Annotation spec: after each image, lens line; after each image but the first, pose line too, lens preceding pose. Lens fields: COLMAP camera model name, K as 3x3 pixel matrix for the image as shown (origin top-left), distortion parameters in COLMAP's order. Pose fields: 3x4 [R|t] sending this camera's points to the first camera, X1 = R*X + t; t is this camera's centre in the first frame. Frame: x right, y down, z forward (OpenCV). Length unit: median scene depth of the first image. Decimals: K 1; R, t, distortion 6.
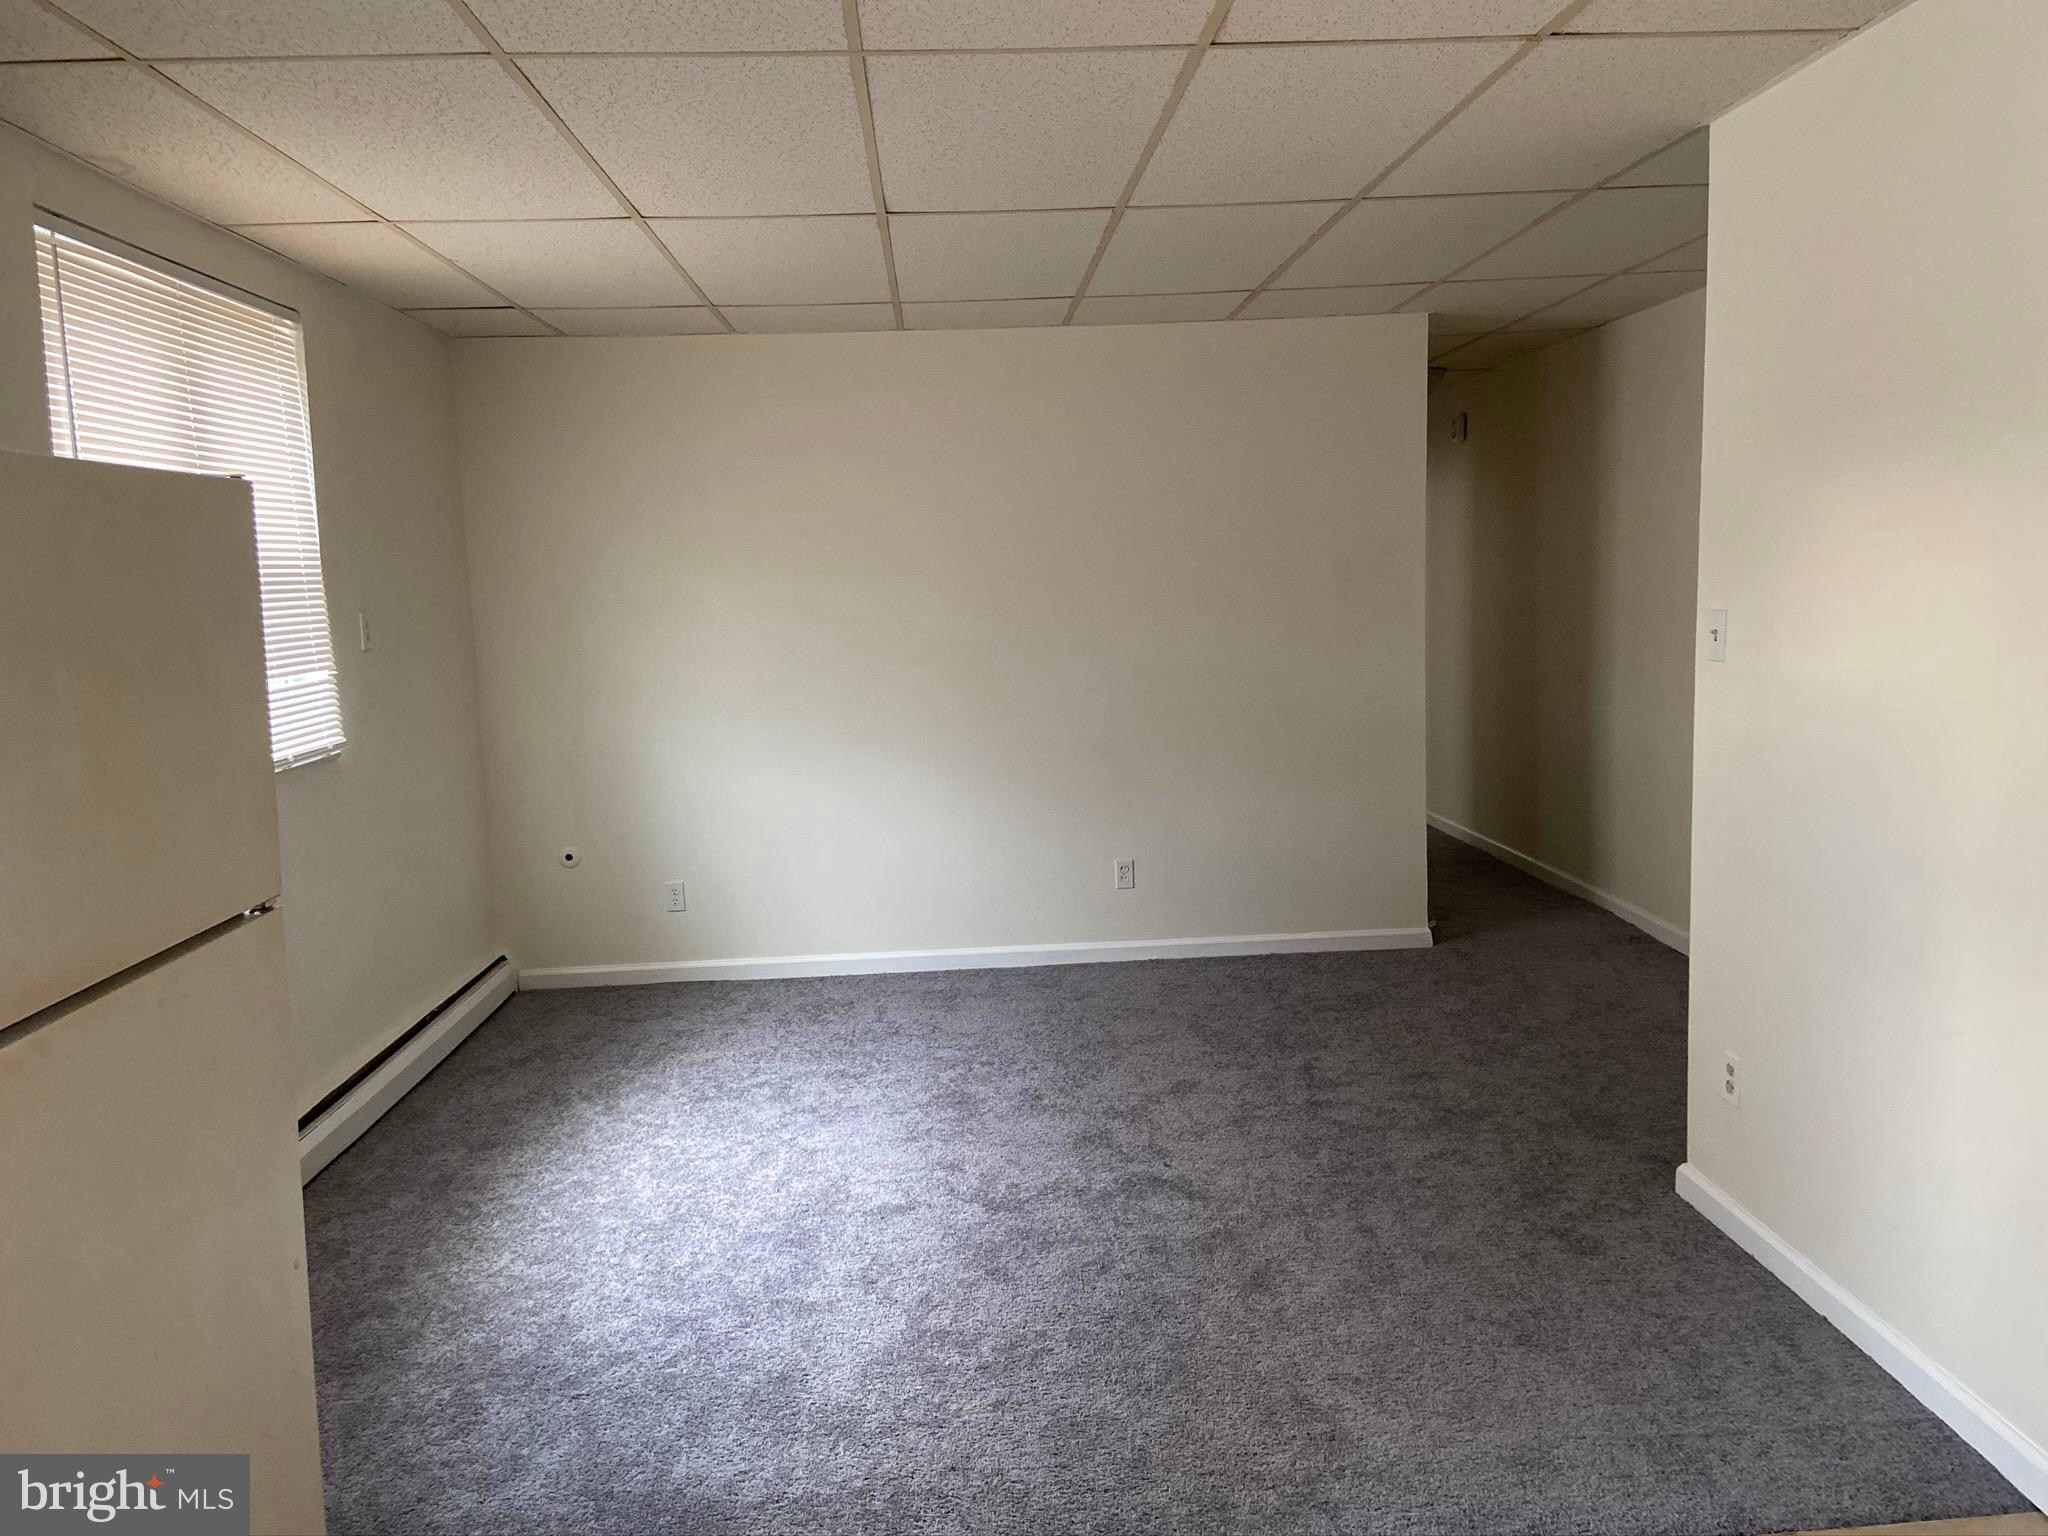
lens RADIAL K [[1532.7, 0, 1029.1], [0, 1532.7, 764.3], [0, 0, 1]] dist [0.109142, -0.135430]
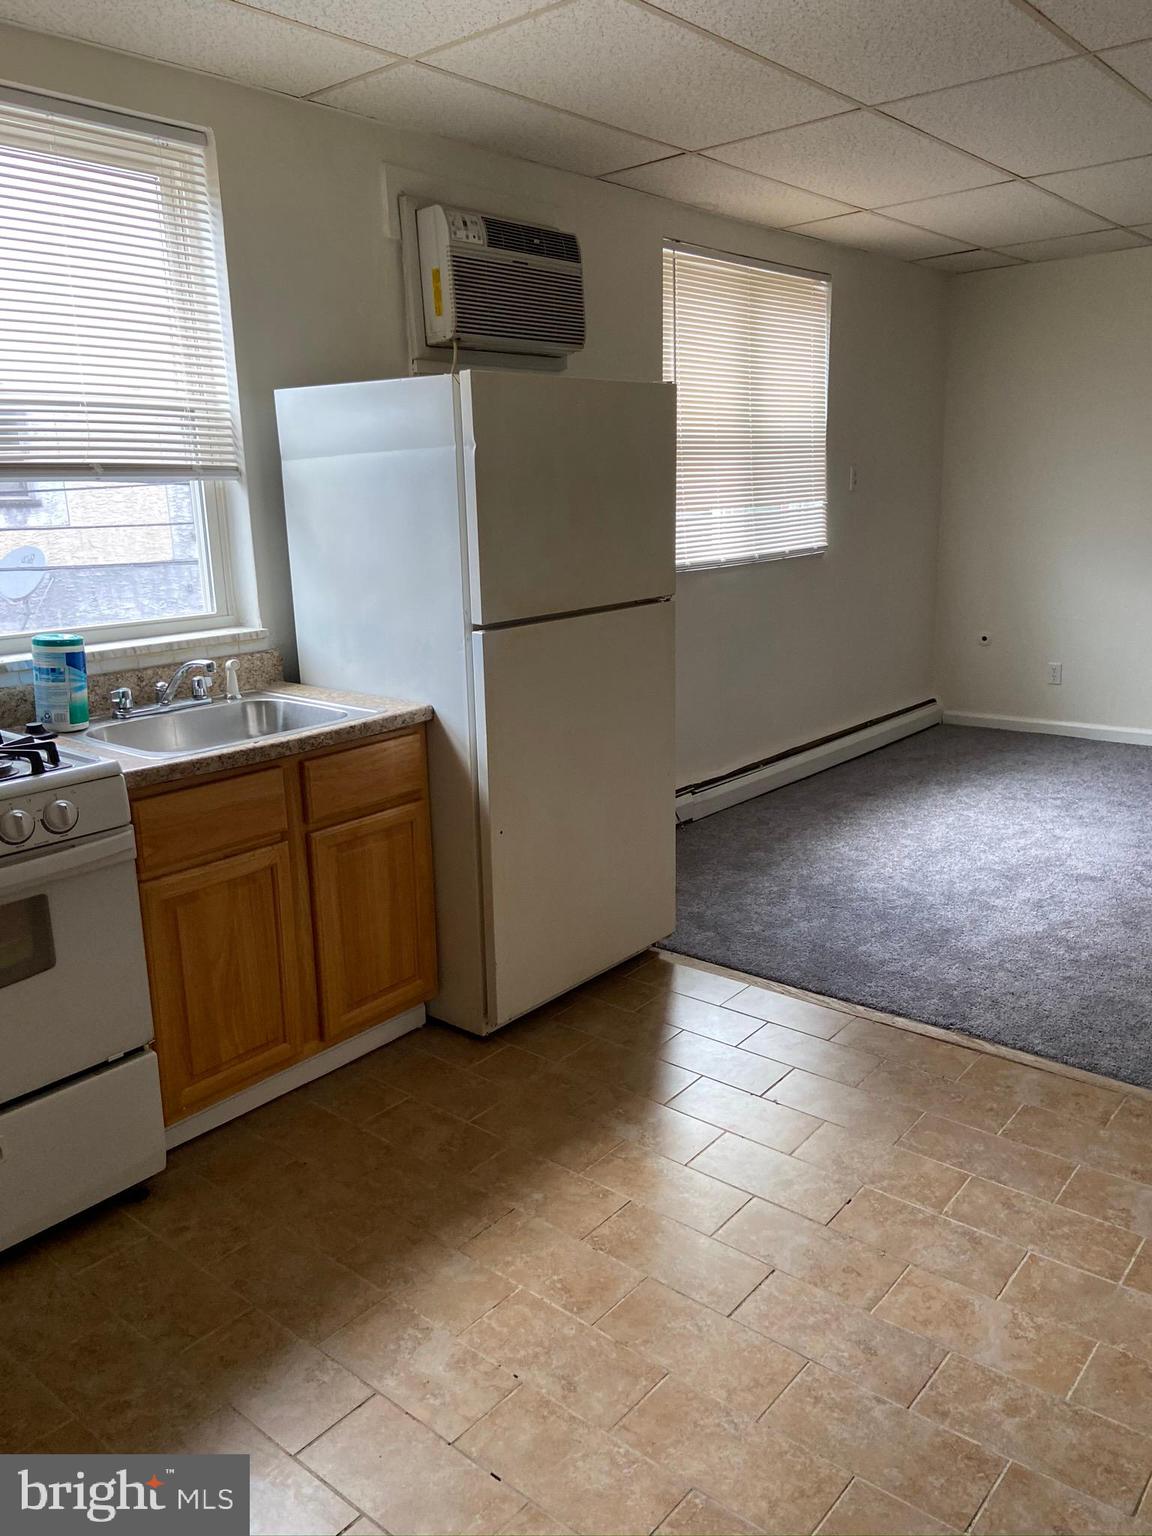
lens RADIAL K [[1149.5, 0, 575.6], [0, 1149.5, 766.1], [0, 0, 1]] dist [0.109142, -0.135430]
pose [[0.725843, 0.167984, -0.667033, 0.281302], [-0.074570, 0.983223, 0.166468, 0.037560], [0.683806, -0.071089, 0.726192, -0.124323]]
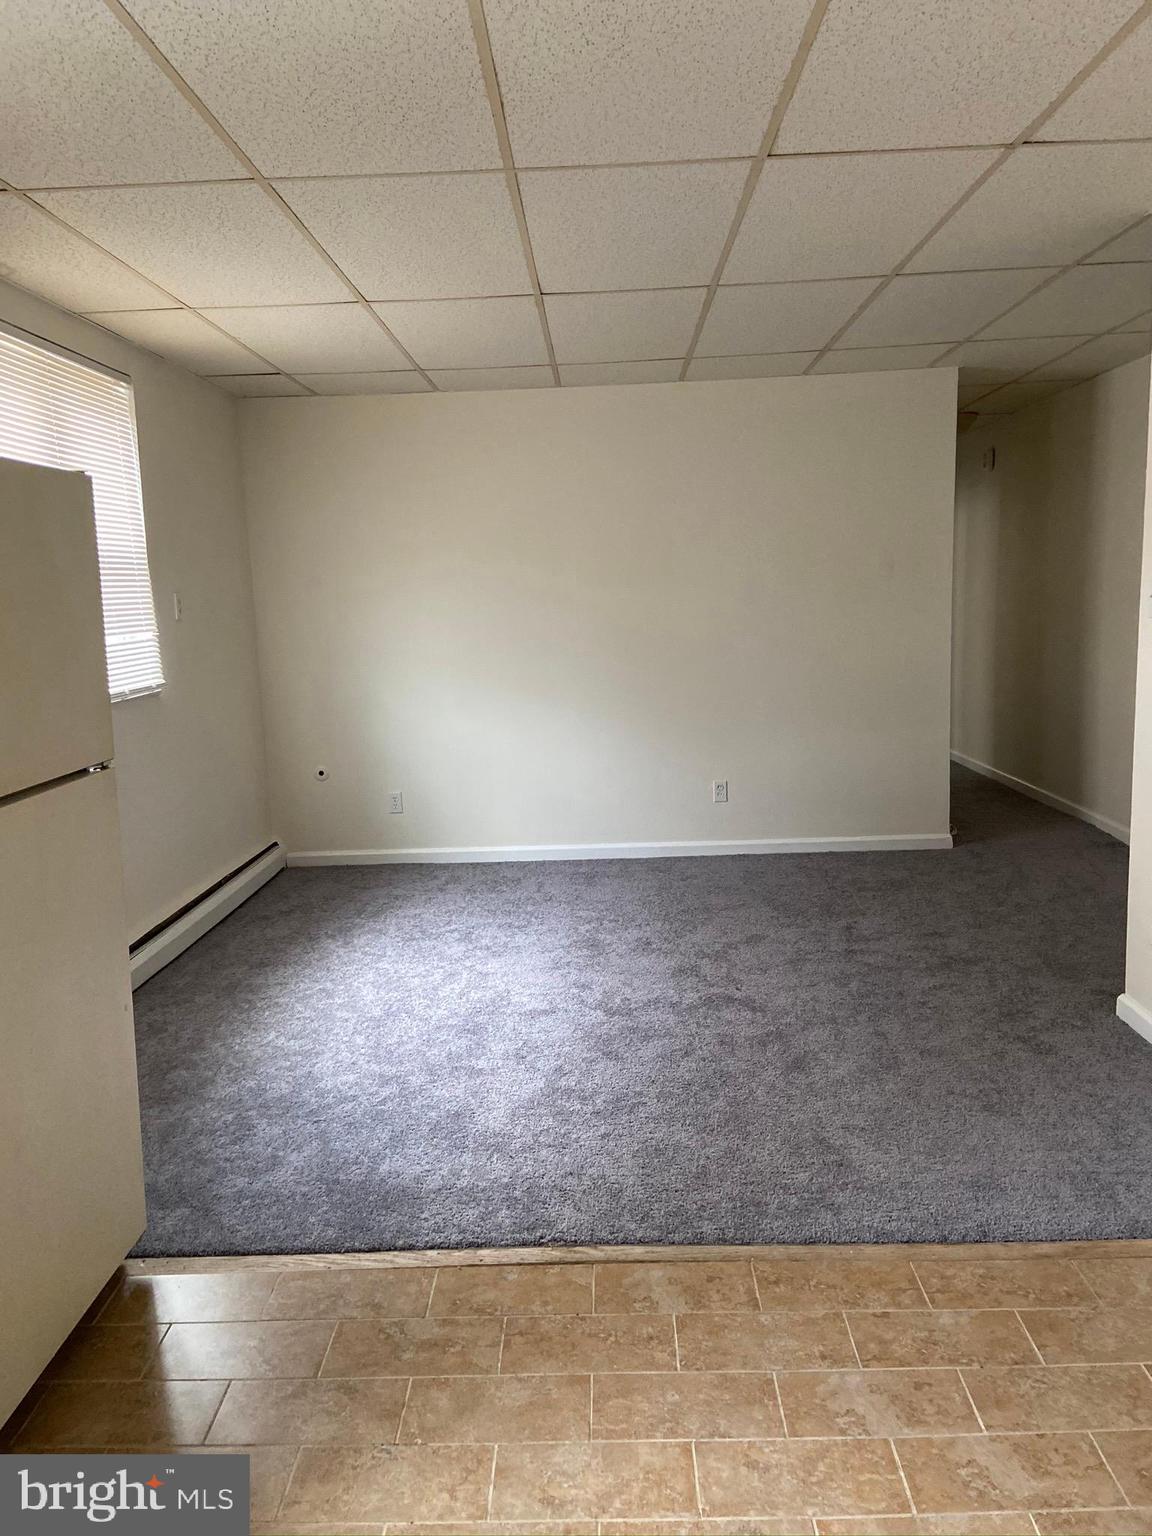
lens RADIAL K [[1149.5, 0, 579.6], [0, 1149.5, 769.2], [0, 0, 1]] dist [0.109142, -0.135430]
pose [[0.996886, 0.010492, -0.078153, 0.028131], [-0.007937, 0.999426, 0.032939, 0.031630], [0.078454, -0.032216, 0.996397, -0.039999]]
